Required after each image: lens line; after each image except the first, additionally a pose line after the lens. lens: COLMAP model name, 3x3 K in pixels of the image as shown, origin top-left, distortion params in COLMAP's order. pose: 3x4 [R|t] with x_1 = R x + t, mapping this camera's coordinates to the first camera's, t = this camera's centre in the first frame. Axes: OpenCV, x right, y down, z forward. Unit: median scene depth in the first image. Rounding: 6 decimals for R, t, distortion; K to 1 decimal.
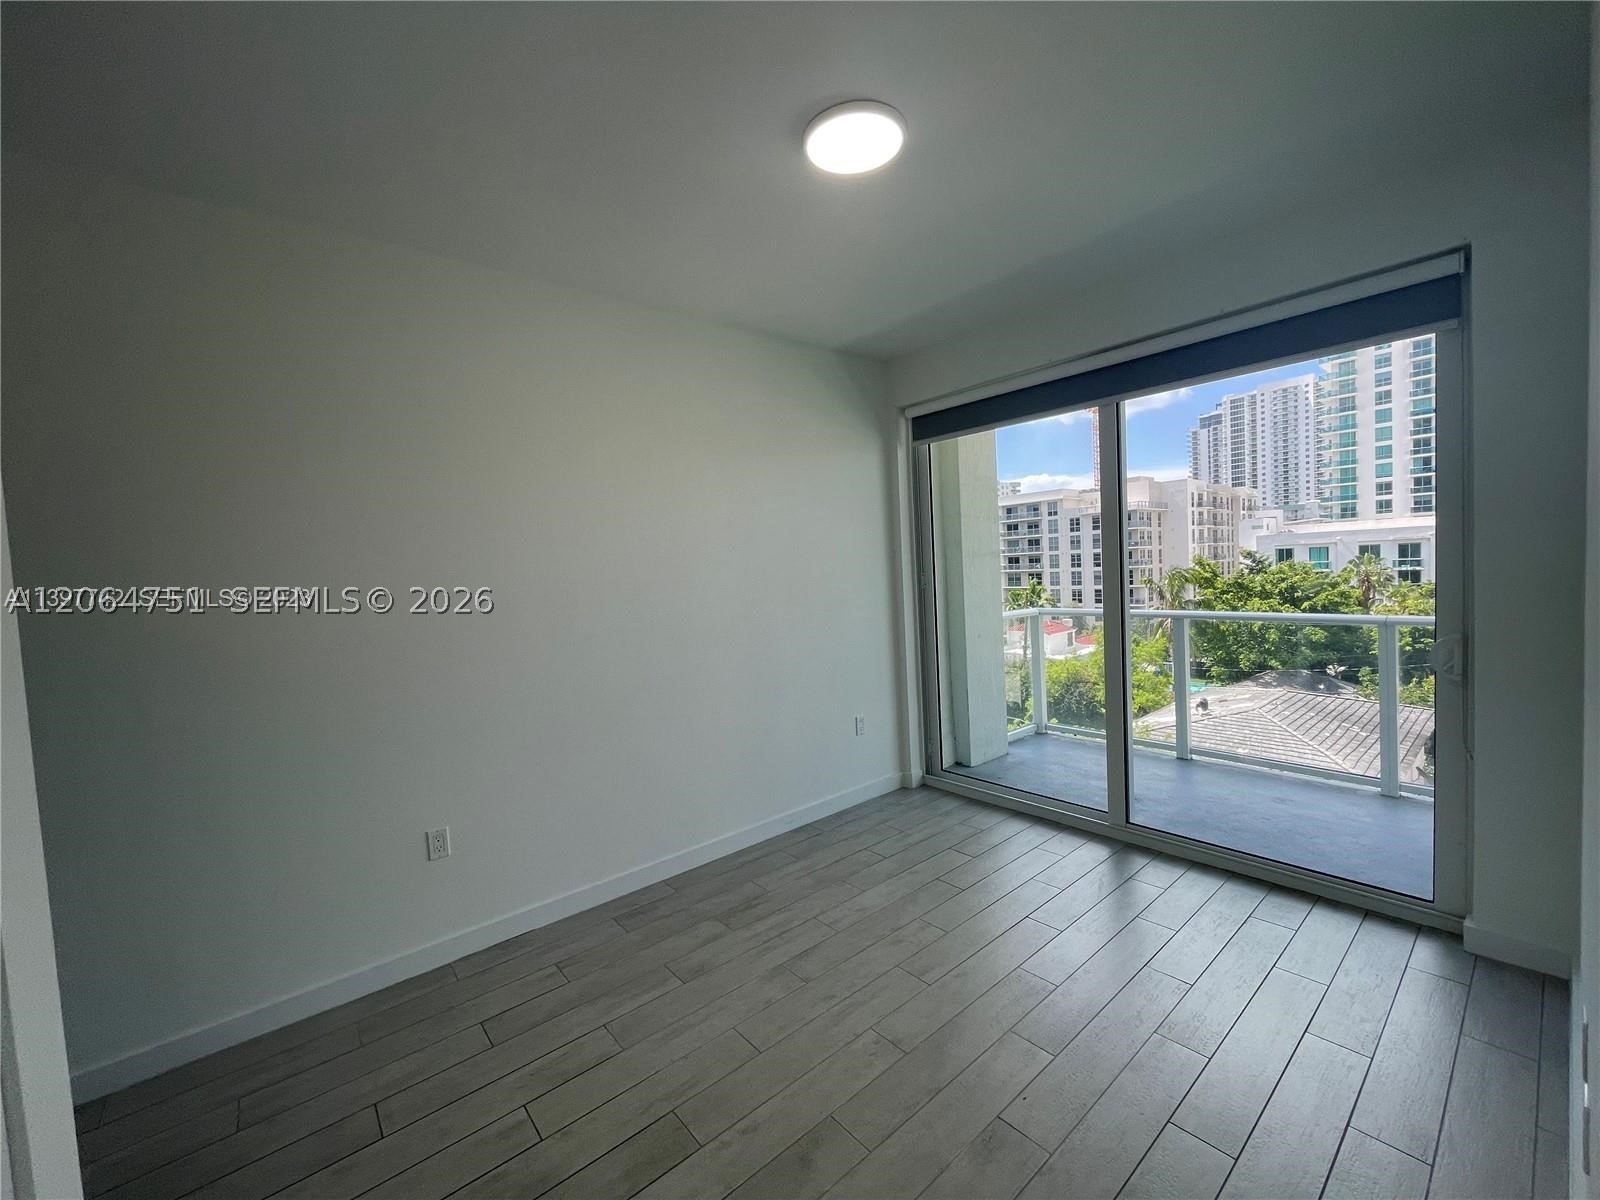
lens RADIAL K [[649.1, 0, 800.0], [0, 649.1, 600.0], [0, 0, 1]] dist [-0.001636, -0.000332]
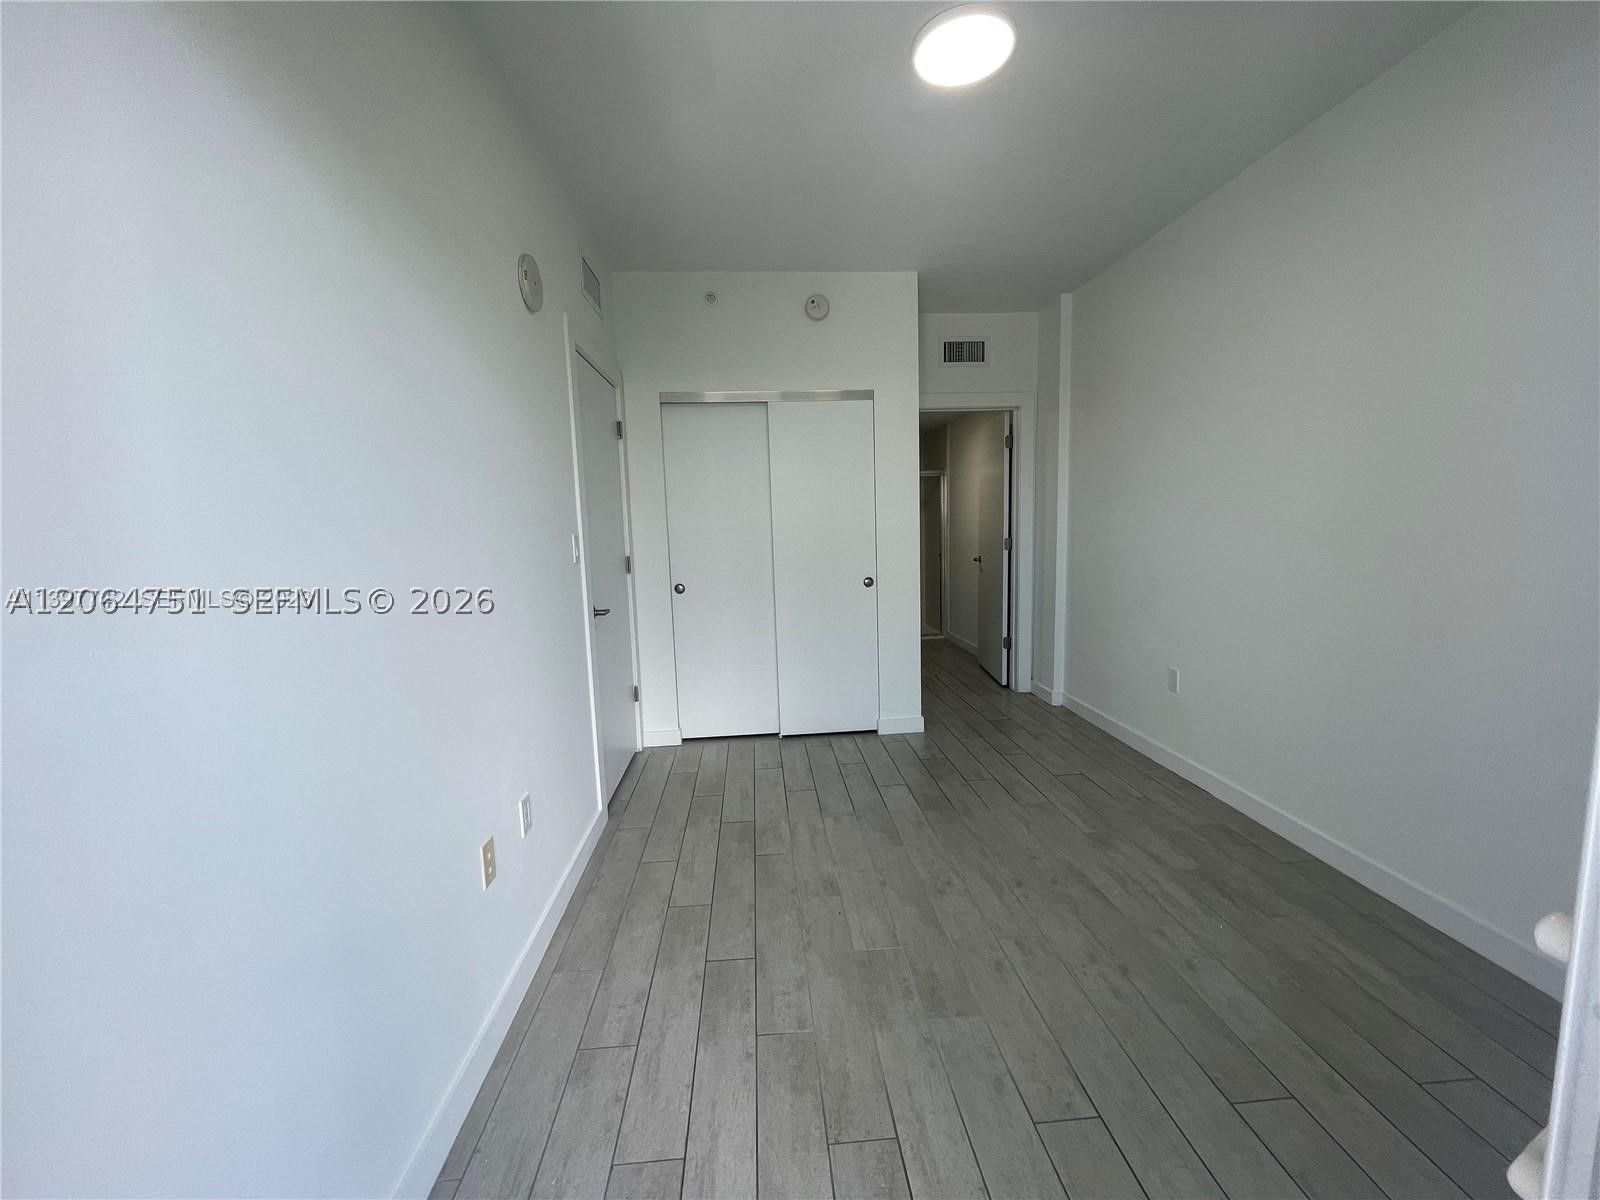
lens RADIAL K [[649.1, 0, 800.0], [0, 649.1, 600.0], [0, 0, 1]] dist [-0.001636, -0.000332]
pose [[-0.581088, 0.170364, -0.795809, 0.913436], [0.018214, 0.980322, 0.196564, -0.055351], [0.813637, 0.099726, -0.572757, 1.132079]]
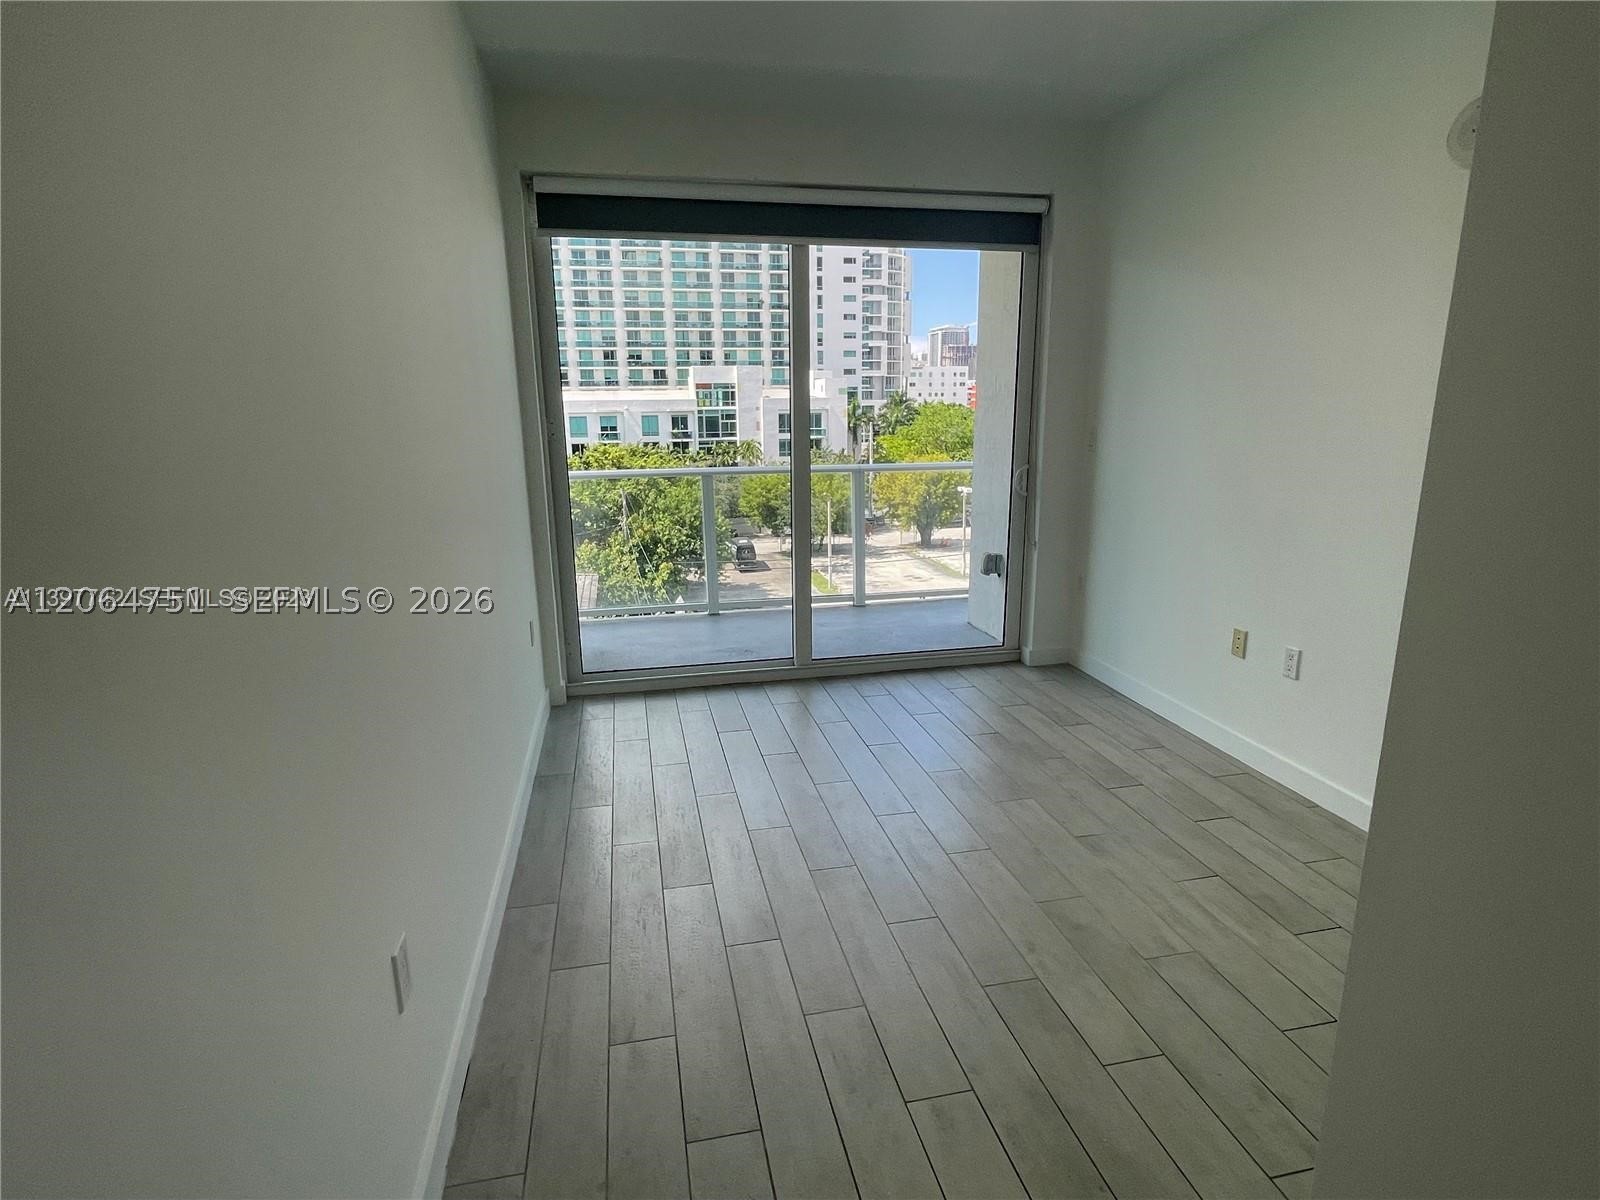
lens RADIAL K [[832.1, 0, 800.0], [0, 832.1, 600.0], [0, 0, 1]] dist [0.000857, 0.000070]
pose [[0.467405, -0.155960, 0.870178, -0.901391], [0.034496, 0.986784, 0.158330, 0.036961], [-0.883370, -0.043987, 0.466608, 0.502655]]
